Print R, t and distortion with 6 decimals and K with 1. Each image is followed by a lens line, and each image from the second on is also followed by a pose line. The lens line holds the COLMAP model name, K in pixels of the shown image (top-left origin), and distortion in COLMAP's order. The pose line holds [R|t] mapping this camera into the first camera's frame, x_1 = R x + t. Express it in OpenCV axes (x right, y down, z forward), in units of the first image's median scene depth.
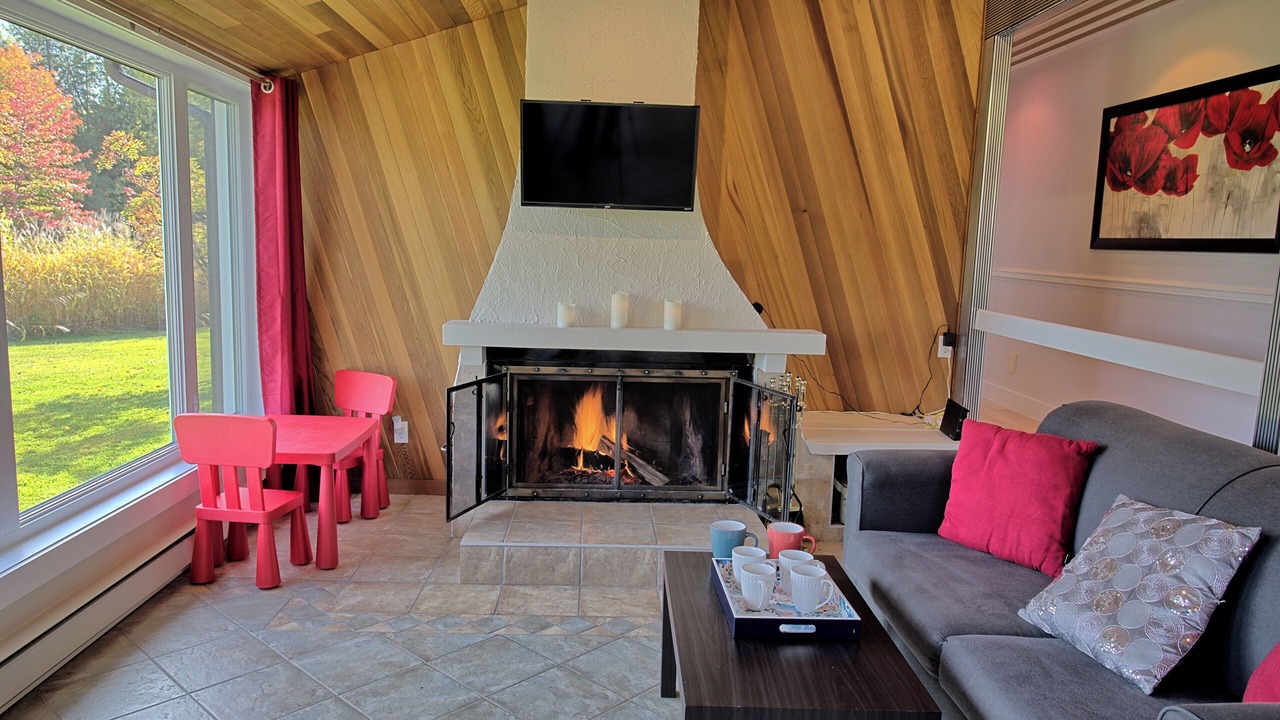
lens RADIAL K [[898.0, 0, 637.9], [0, 898.0, 362.5], [0, 0, 1]] dist [0.003523, 0.000736]
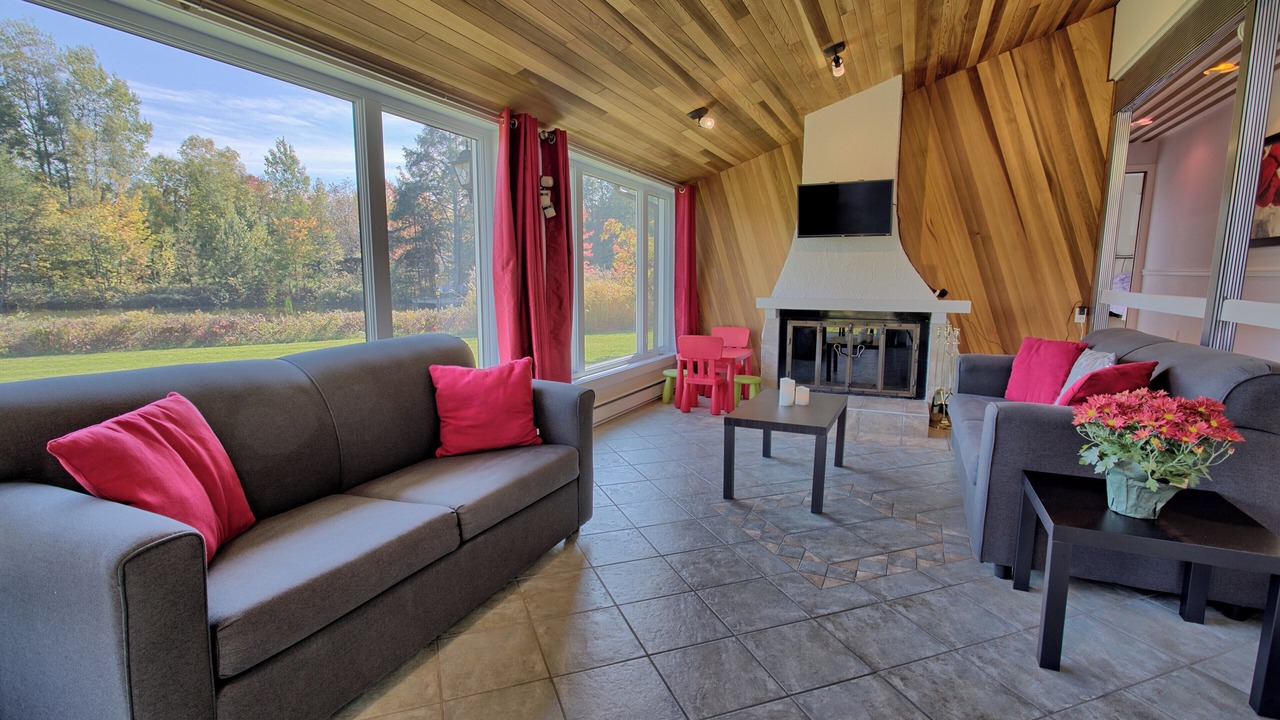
lens RADIAL K [[609.6, 0, 639.1], [0, 609.6, 361.4], [0, 0, 1]] dist [-0.000217, 0.000443]
pose [[0.893815, 0.031633, -0.447318, 0.140872], [-0.032408, 0.999457, 0.005921, 0.085168], [0.447263, 0.009205, 0.894355, -0.302018]]
